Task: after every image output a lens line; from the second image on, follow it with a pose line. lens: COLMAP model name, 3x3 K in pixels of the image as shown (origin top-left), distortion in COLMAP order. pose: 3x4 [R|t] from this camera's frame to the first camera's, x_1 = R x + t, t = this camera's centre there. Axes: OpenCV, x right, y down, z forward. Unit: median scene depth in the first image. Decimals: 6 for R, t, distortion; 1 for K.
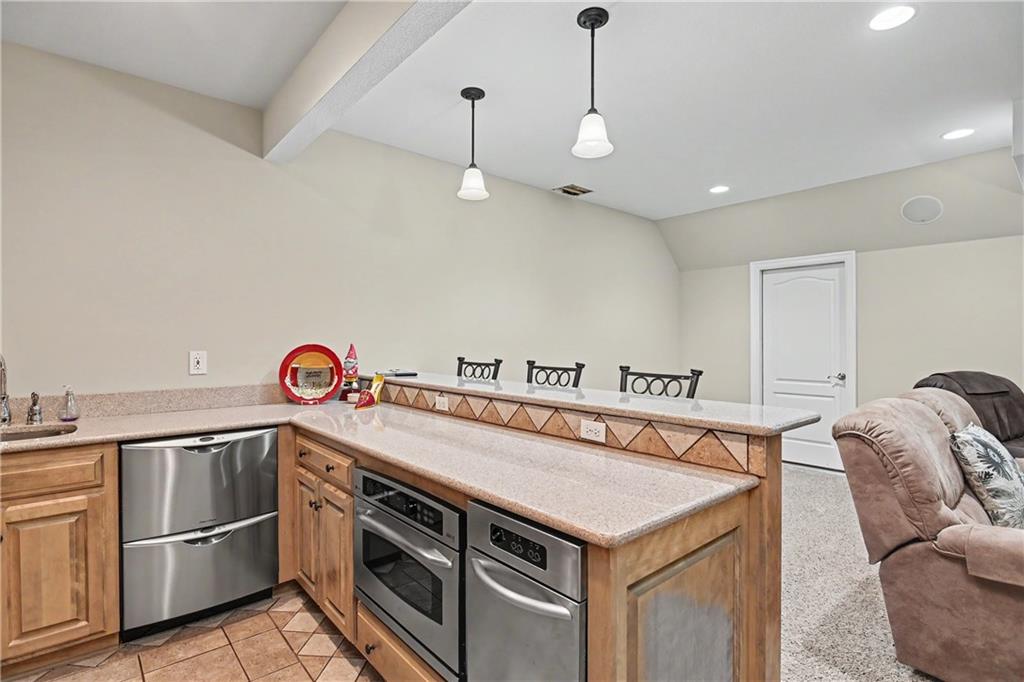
lens RADIAL K [[492.5, 0, 504.4], [0, 492.5, 341.8], [0, 0, 1]] dist [-0.015277, 0.000623]
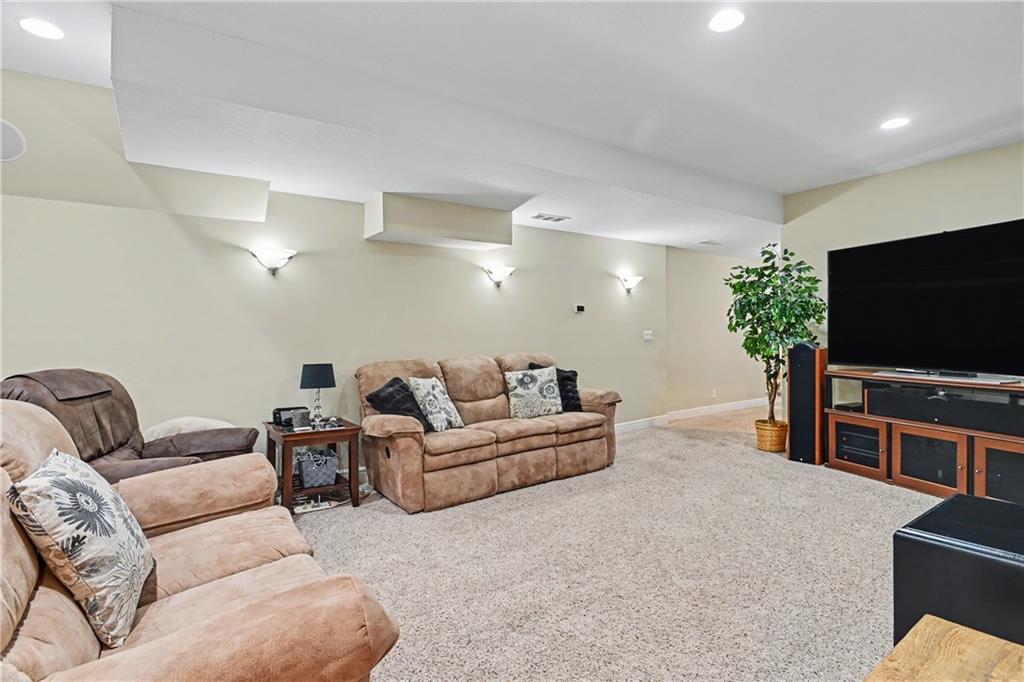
lens RADIAL K [[492.5, 0, 503.9], [0, 492.5, 344.9], [0, 0, 1]] dist [-0.015277, 0.000623]
pose [[0.091493, -0.011192, 0.995743, 0.449074], [0.009904, 0.999898, 0.010329, 0.036174], [-0.995757, 0.008917, 0.091594, 0.418613]]
